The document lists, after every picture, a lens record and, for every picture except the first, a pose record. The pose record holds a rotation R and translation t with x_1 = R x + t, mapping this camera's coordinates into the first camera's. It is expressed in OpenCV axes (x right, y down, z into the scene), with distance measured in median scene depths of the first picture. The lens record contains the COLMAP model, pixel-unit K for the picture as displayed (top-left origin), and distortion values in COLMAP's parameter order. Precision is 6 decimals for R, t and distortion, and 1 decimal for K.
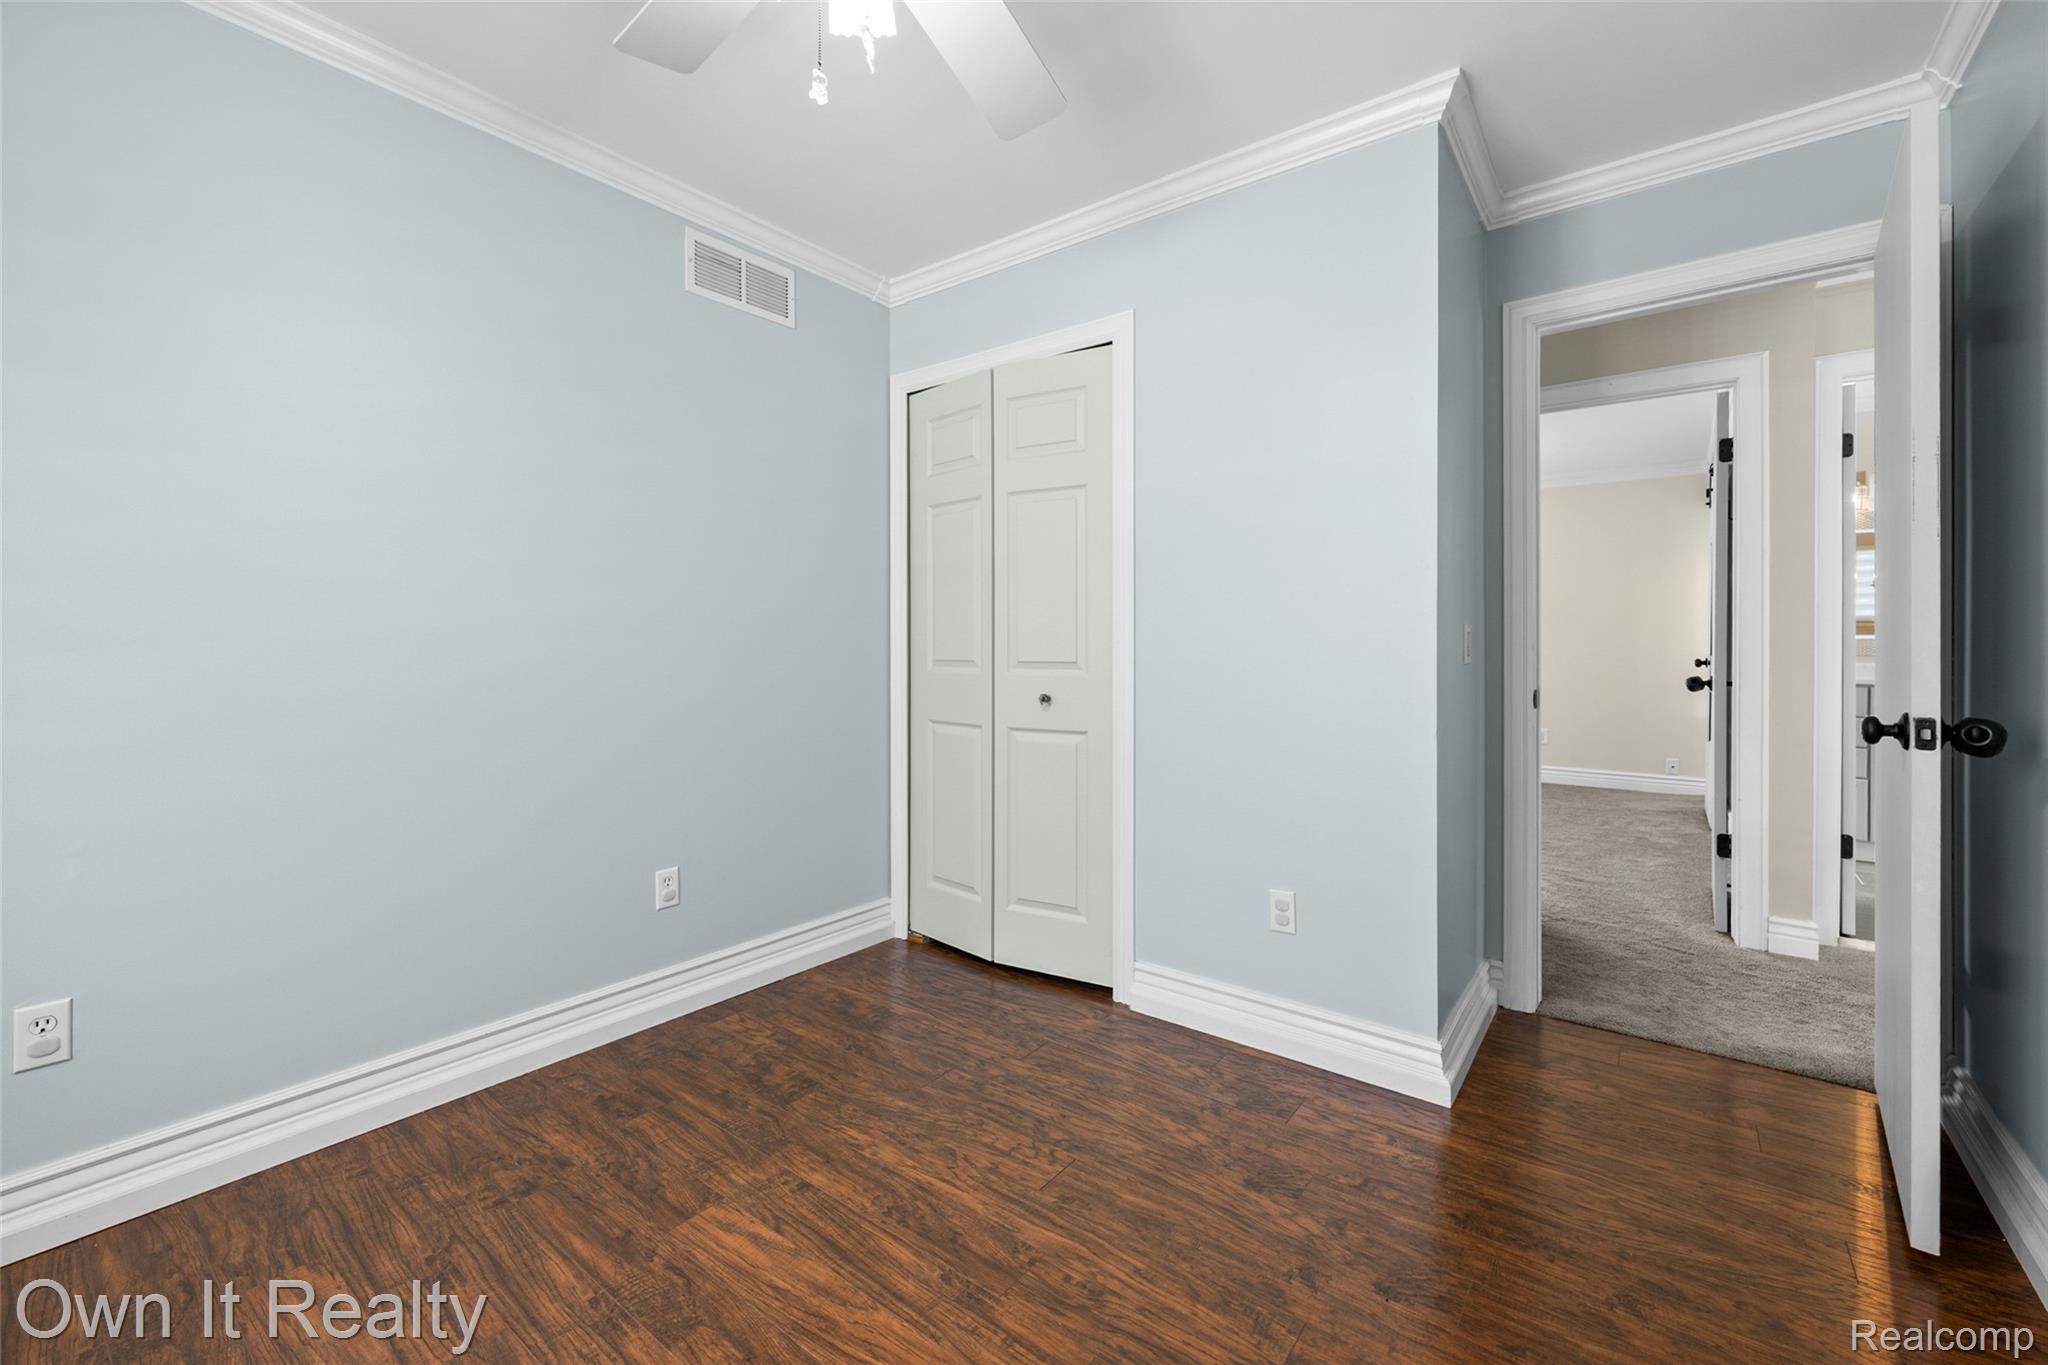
lens RADIAL K [[833.4, 0, 1028.8], [0, 833.4, 649.6], [0, 0, 1]] dist [-0.000574, -0.000342]
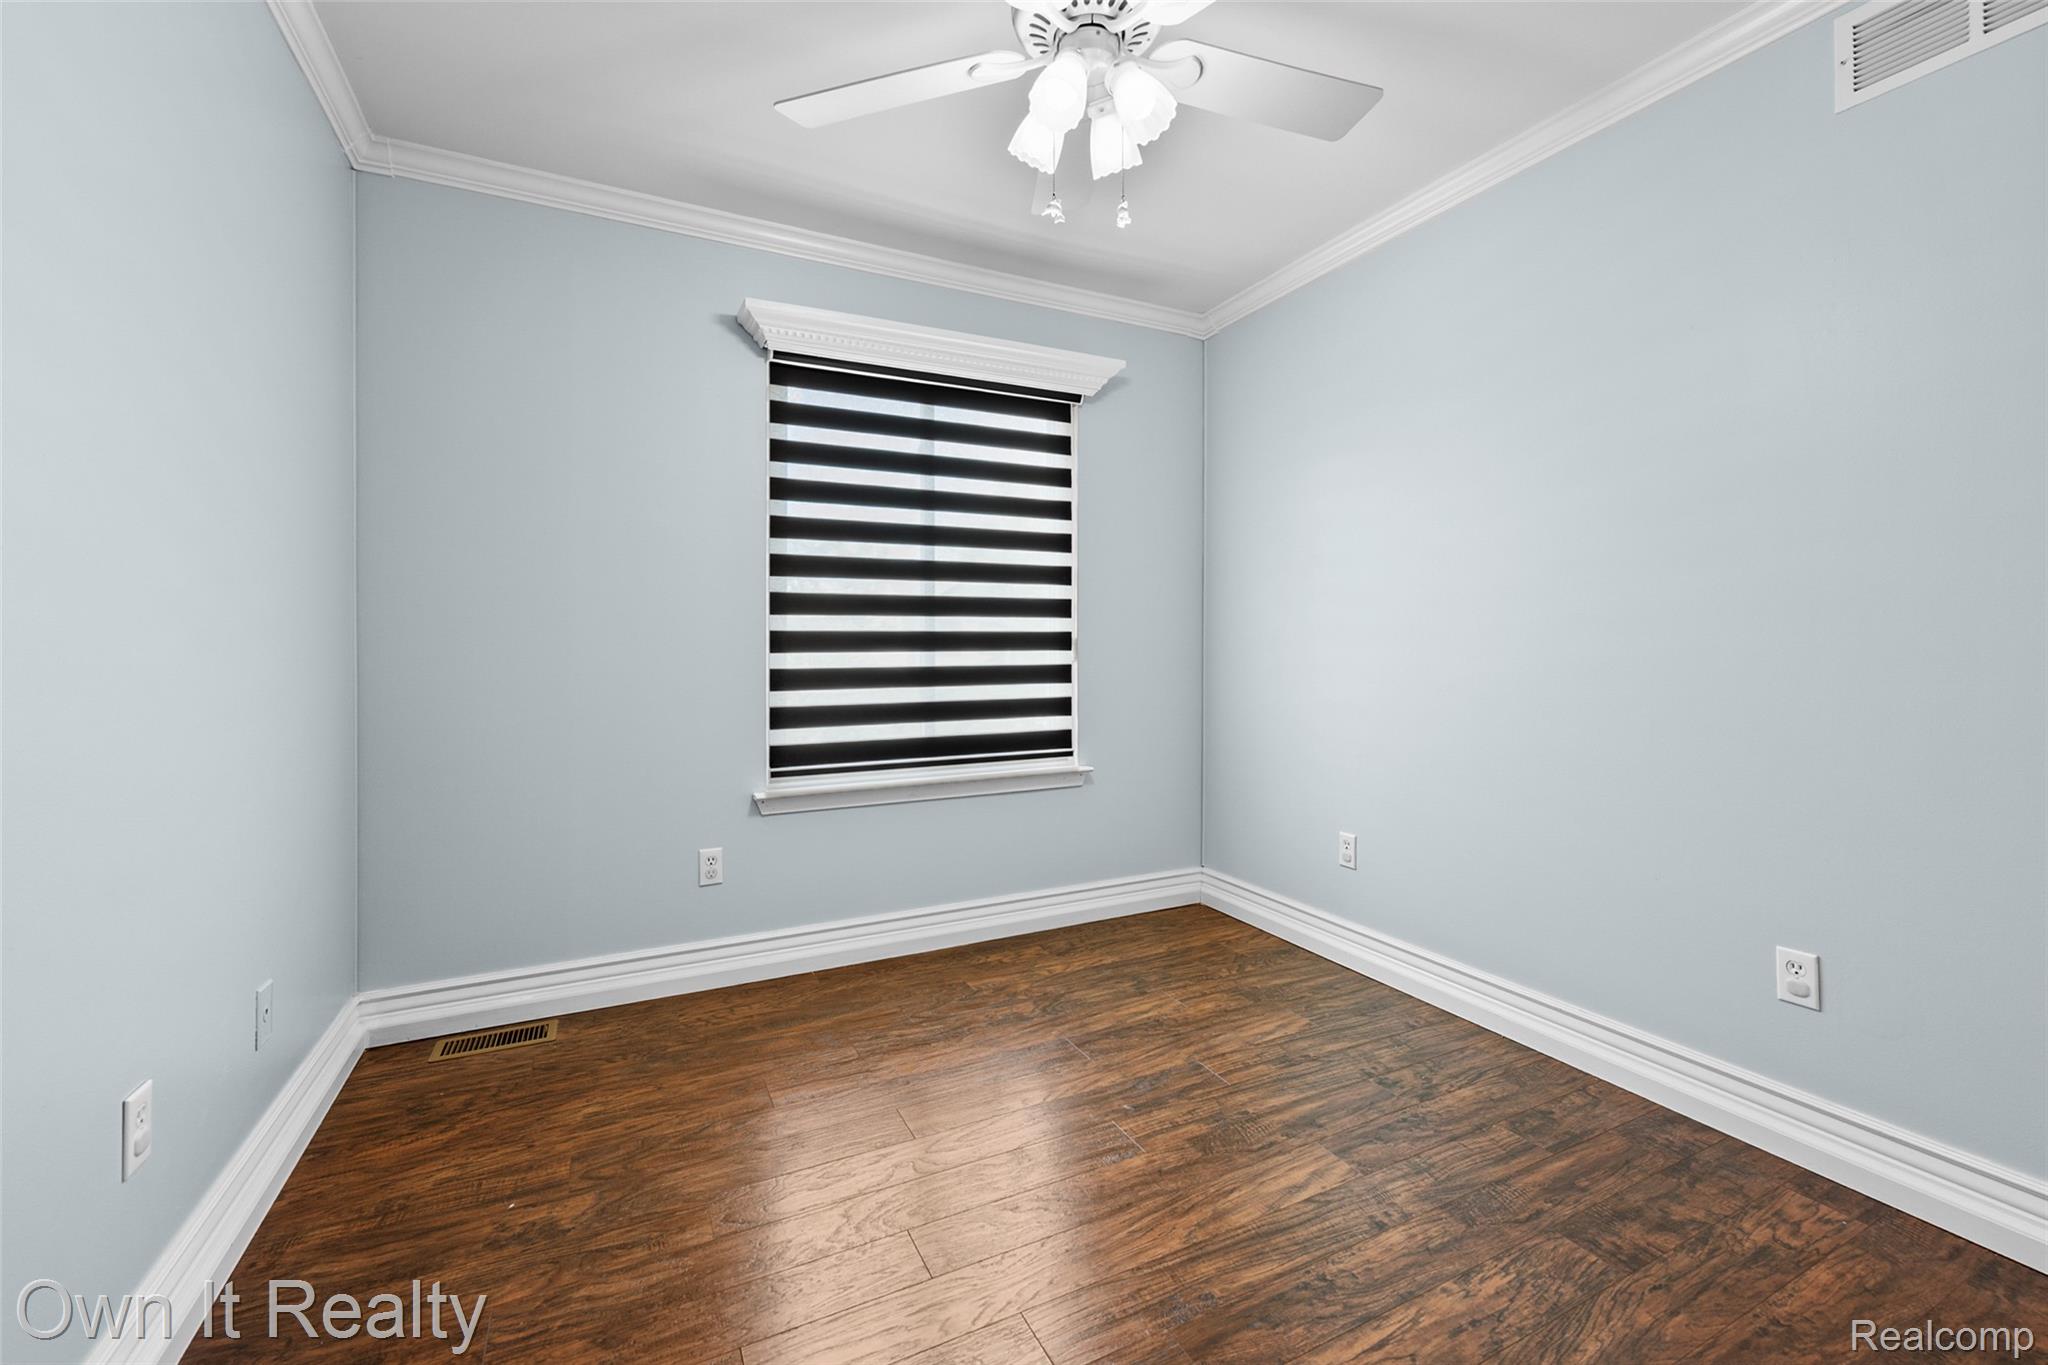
lens RADIAL K [[833.4, 0, 1009.4], [0, 833.4, 638.9], [0, 0, 1]] dist [-0.000574, -0.000342]
pose [[-0.441504, -0.004087, -0.897250, 0.715507], [-0.002176, 0.999992, -0.003484, 0.000852], [0.897256, 0.000415, -0.441510, 1.008122]]
